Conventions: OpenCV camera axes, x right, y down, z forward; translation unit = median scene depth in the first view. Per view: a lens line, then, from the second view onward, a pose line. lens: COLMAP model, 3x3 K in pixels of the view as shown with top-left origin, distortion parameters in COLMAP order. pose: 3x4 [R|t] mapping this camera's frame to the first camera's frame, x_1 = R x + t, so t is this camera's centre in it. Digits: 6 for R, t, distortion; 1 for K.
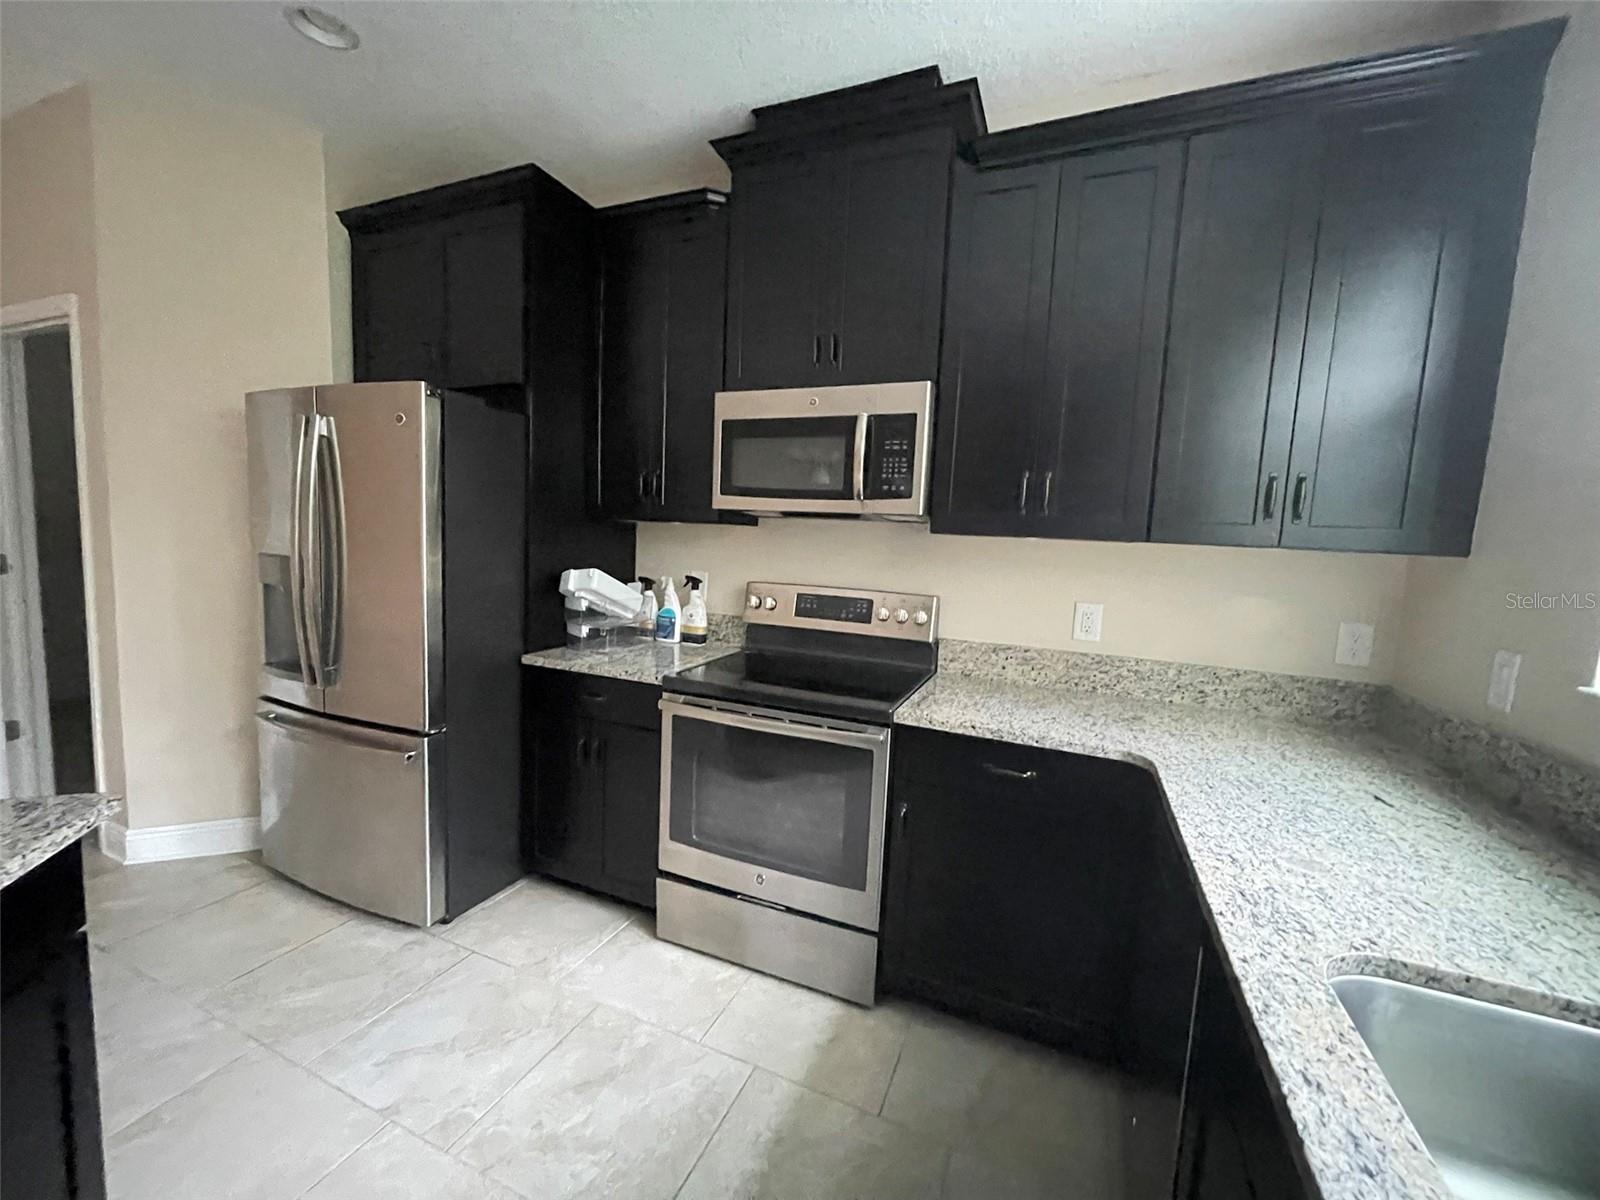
lens RADIAL K [[643.9, 0, 795.2], [0, 643.9, 597.2], [0, 0, 1]] dist [0.000725, -0.000050]
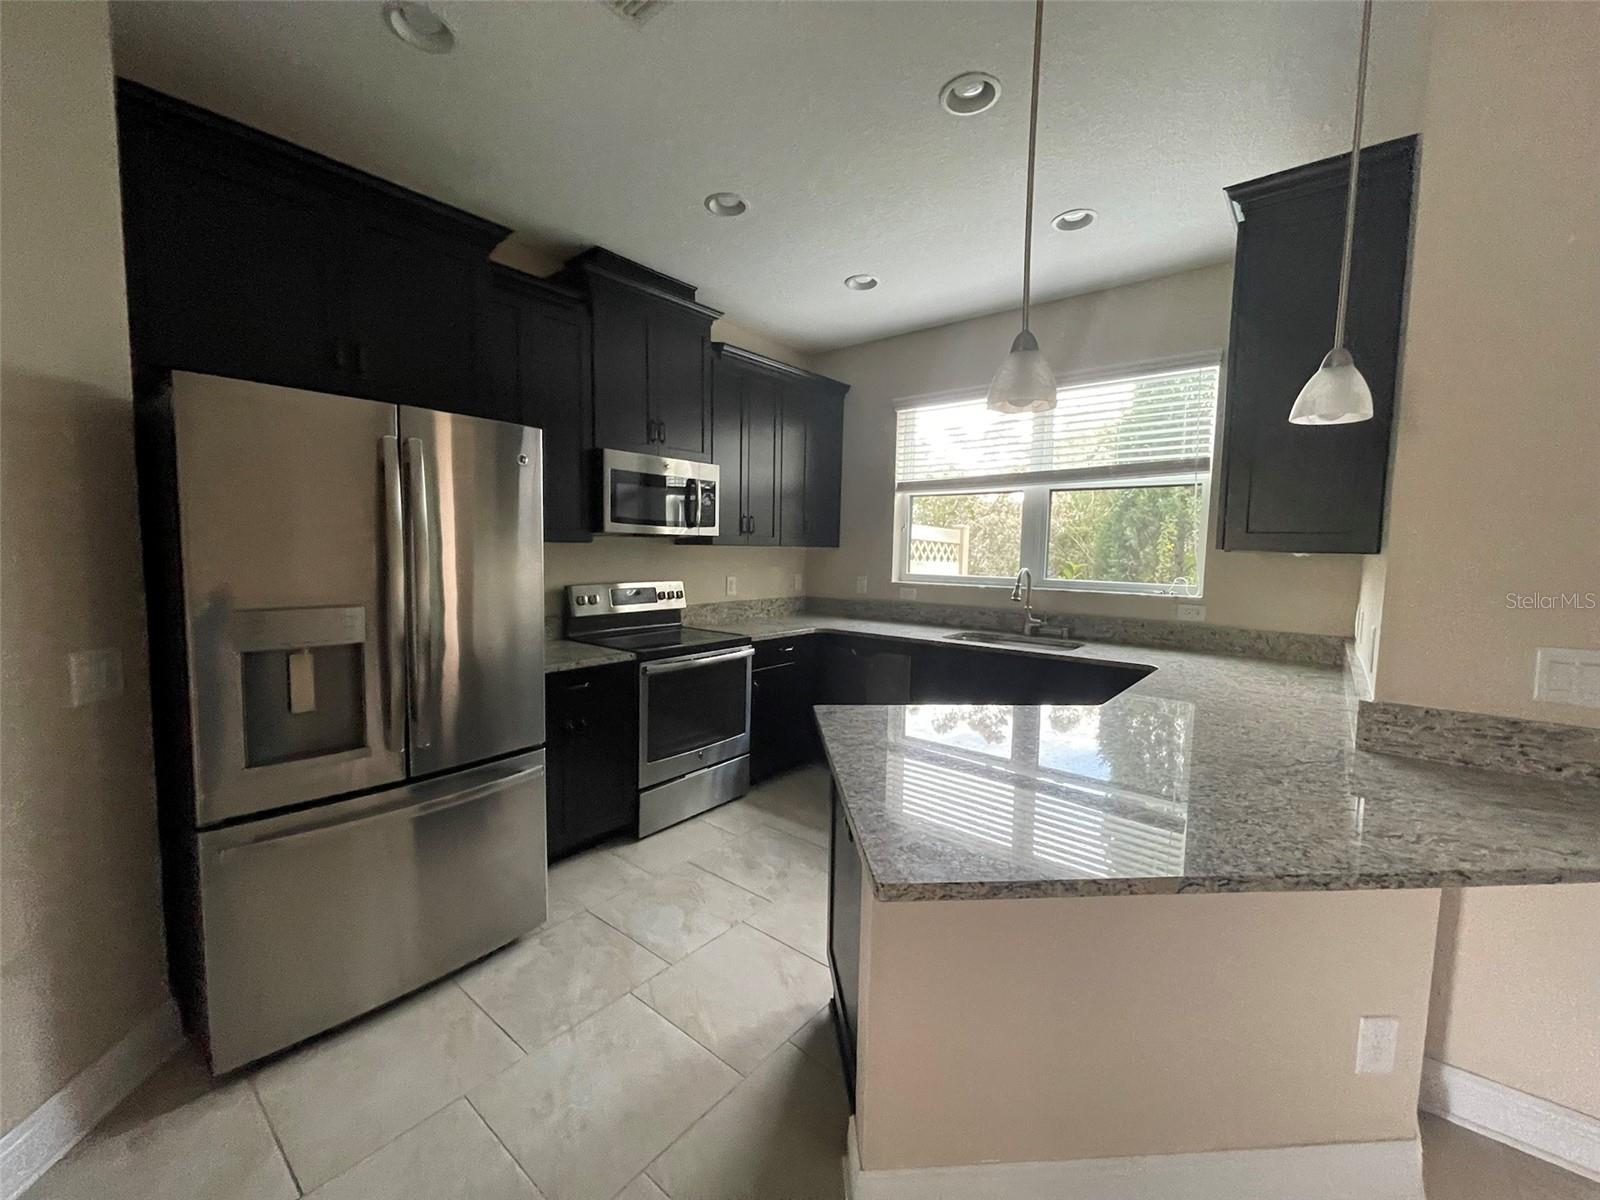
lens RADIAL K [[643.9, 0, 795.2], [0, 643.9, 597.2], [0, 0, 1]] dist [0.000725, -0.000050]
pose [[0.281526, -0.116940, 0.952401, -1.427705], [0.100793, 0.990659, 0.091843, -0.092533], [-0.954245, 0.070139, 0.290683, 0.239364]]
